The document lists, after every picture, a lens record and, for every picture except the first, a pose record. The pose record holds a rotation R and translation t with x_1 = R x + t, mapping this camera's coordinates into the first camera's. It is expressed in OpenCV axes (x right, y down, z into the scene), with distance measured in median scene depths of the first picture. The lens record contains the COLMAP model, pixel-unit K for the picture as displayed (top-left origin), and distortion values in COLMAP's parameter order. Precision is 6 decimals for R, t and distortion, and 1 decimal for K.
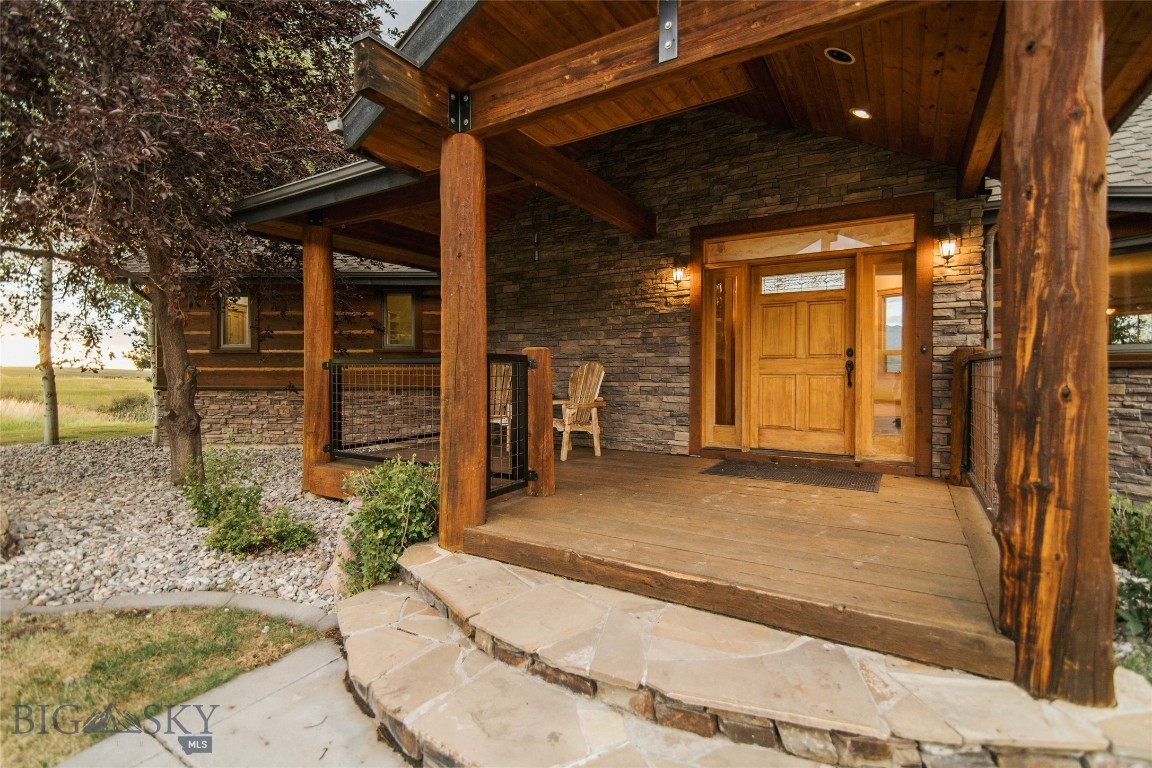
lens RADIAL K [[548.2, 0, 568.2], [0, 548.2, 378.0], [0, 0, 1]] dist [0.012089, -0.000093]
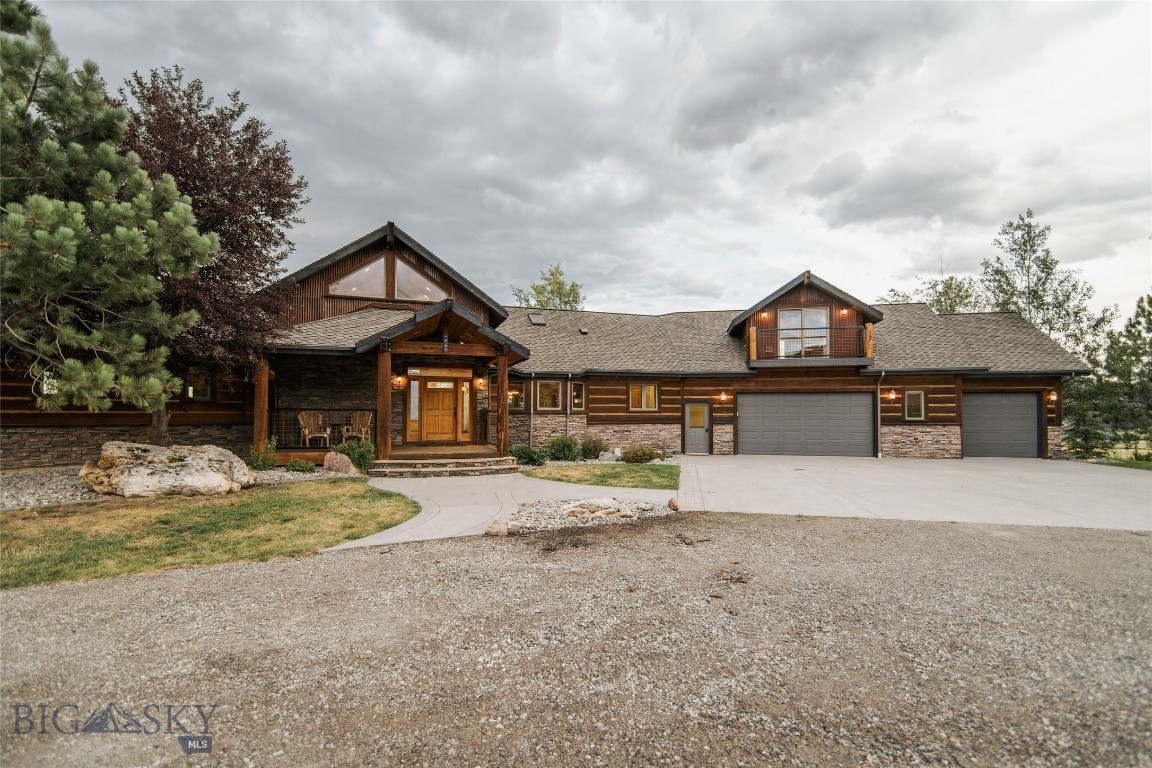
lens RADIAL K [[540.4, 0, 572.5], [0, 540.4, 403.3], [0, 0, 1]] dist [0.000376, 0.000023]
pose [[0.658234, 0.020018, 0.752547, -1.401645], [0.008492, 0.999385, -0.034011, 0.036297], [-0.752766, 0.028778, 0.657659, -1.581702]]
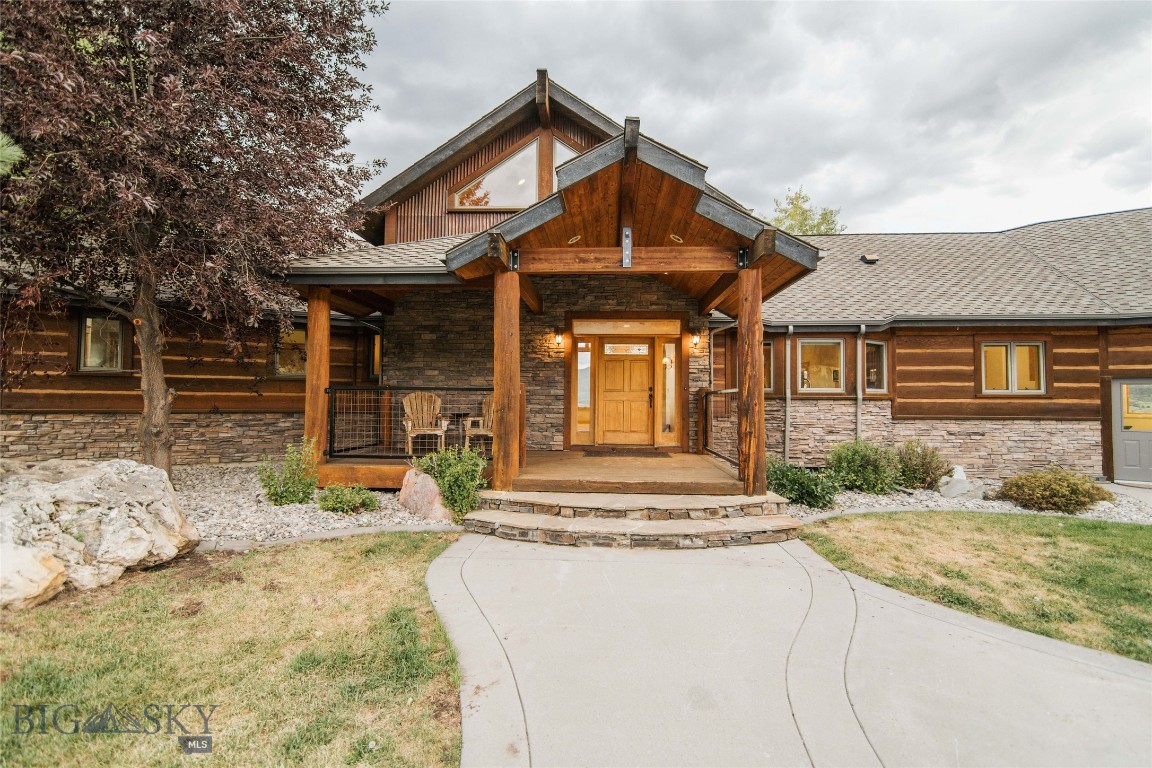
lens RADIAL K [[531.4, 0, 580.4], [0, 531.4, 385.8], [0, 0, 1]] dist [0.013125, -0.000130]
pose [[0.881091, 0.023692, 0.472352, -0.542249], [-0.003014, 0.999005, -0.044486, 0.022988], [-0.472936, 0.037772, 0.880287, -0.465977]]
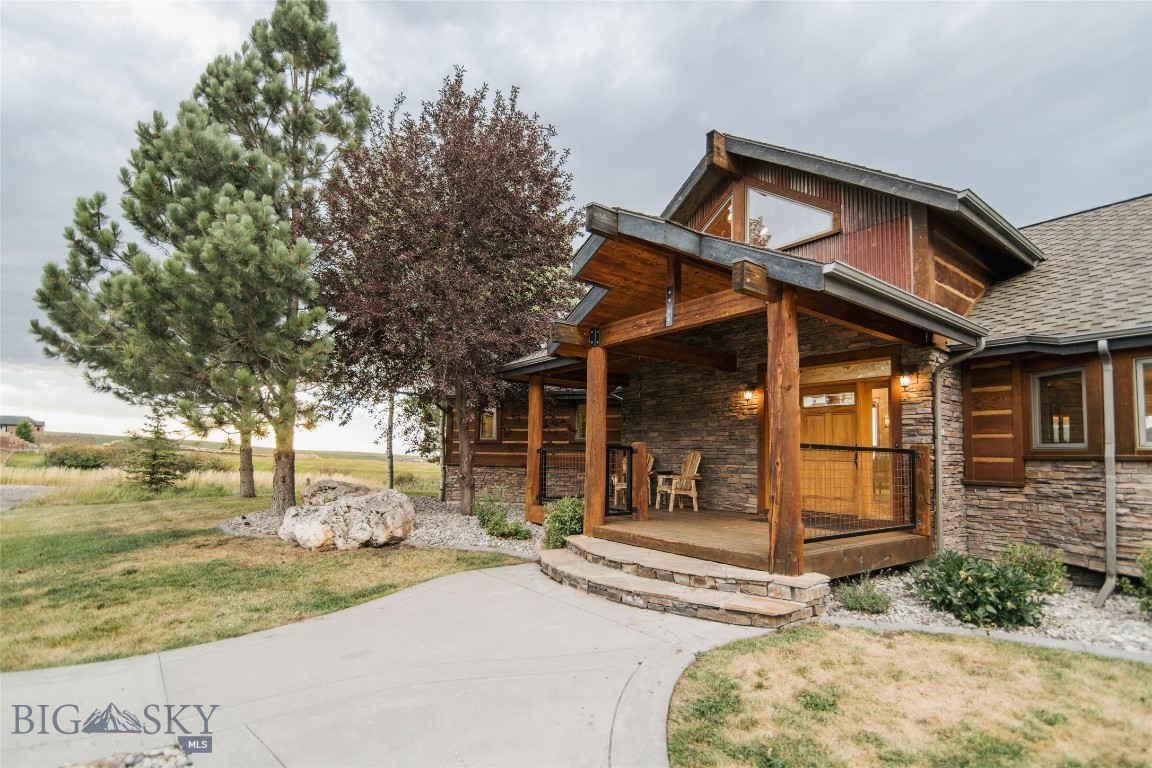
lens RADIAL K [[546.0, 0, 561.1], [0, 546.0, 425.6], [0, 0, 1]] dist [0.013780, -0.000011]
pose [[0.928398, -0.004495, -0.371561, 0.315432], [-0.023836, 0.997147, -0.071622, 0.022281], [0.370823, 0.075350, 0.925642, -0.684296]]
